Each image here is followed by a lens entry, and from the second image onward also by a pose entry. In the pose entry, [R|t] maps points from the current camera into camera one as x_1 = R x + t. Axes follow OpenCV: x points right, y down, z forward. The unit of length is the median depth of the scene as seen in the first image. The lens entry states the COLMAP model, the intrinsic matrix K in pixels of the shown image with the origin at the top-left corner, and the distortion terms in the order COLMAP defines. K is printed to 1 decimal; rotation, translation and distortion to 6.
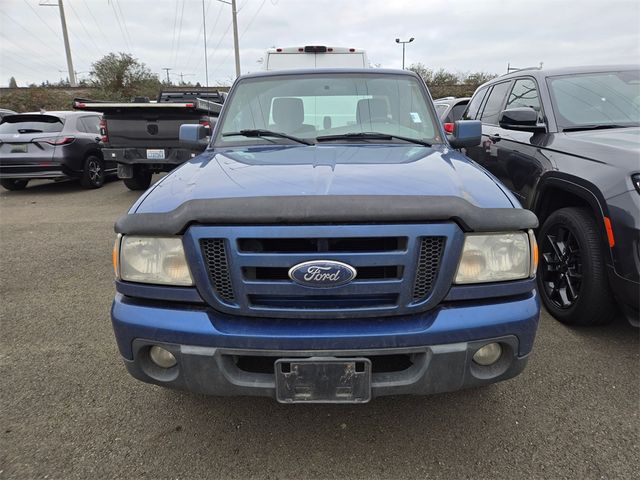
lens RADIAL K [[430.3, 0, 321.0], [0, 430.3, 225.2], [0, 0, 1]] dist [0.078034, -0.066368]
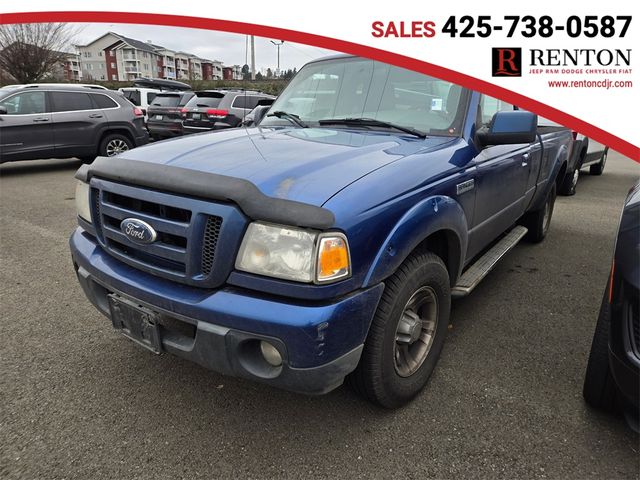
lens RADIAL K [[430.3, 0, 321.0], [0, 430.3, 225.2], [0, 0, 1]] dist [0.078034, -0.066368]
pose [[0.821991, 0.180682, -0.540078, 0.996384], [-0.168240, 0.983053, 0.072819, -0.066326], [0.544082, 0.031006, 0.838459, 0.287698]]
